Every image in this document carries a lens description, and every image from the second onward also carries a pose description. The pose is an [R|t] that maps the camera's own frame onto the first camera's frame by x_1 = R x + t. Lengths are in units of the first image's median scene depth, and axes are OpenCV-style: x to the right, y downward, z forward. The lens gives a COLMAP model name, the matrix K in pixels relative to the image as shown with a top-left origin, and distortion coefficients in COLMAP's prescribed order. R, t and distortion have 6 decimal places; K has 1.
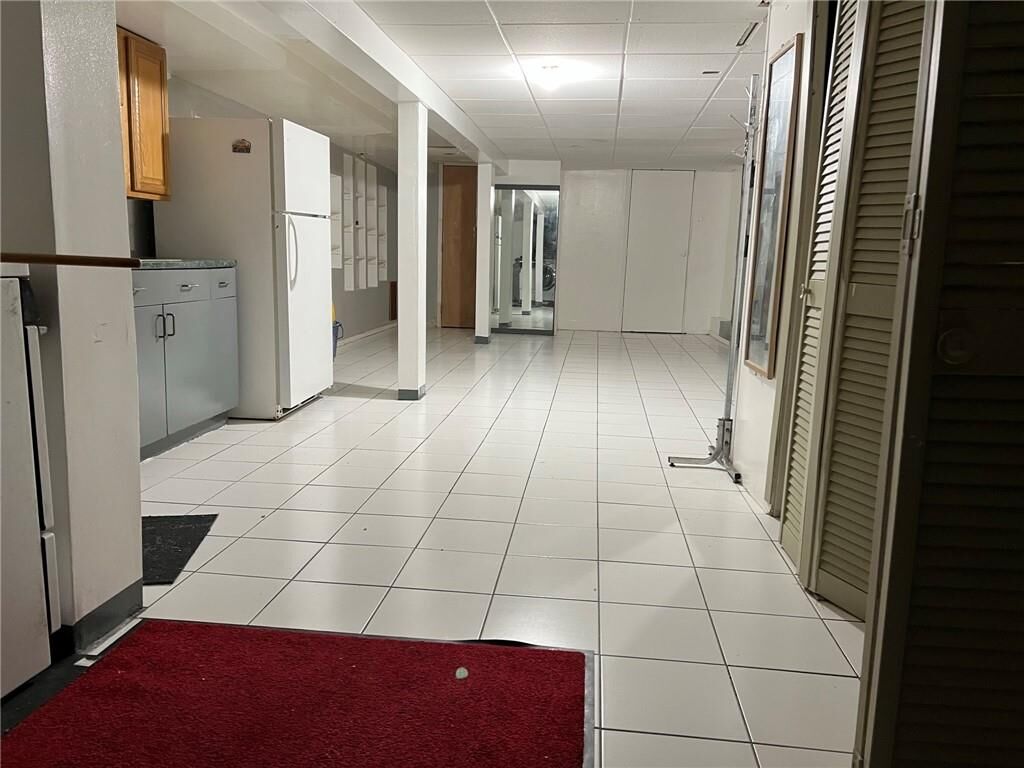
lens RADIAL K [[769.1, 0, 512.0], [0, 769.1, 384.0], [0, 0, 1]] dist [0.013240, -0.034178]
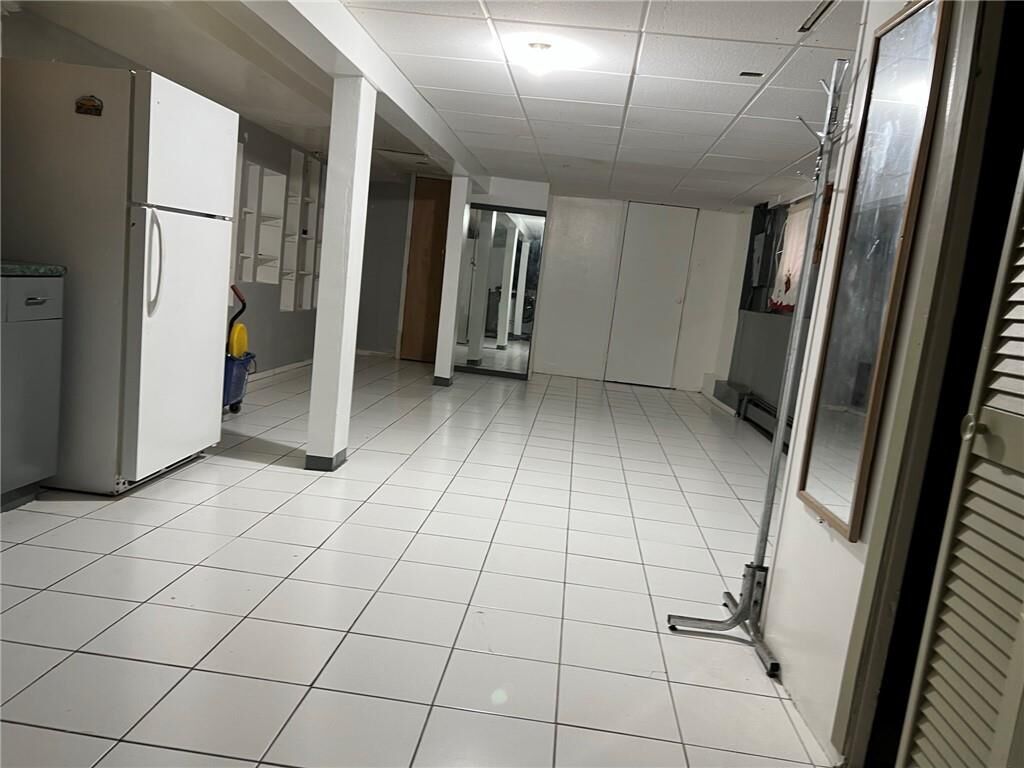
lens RADIAL K [[765.4, 0, 542.3], [0, 765.4, 382.7], [0, 0, 1]] dist [-0.007353, -0.005294]
pose [[0.994702, 0.077503, 0.067531, 0.023812], [-0.075092, 0.996470, -0.037543, -0.051961], [-0.070203, 0.032273, 0.997011, 0.238344]]
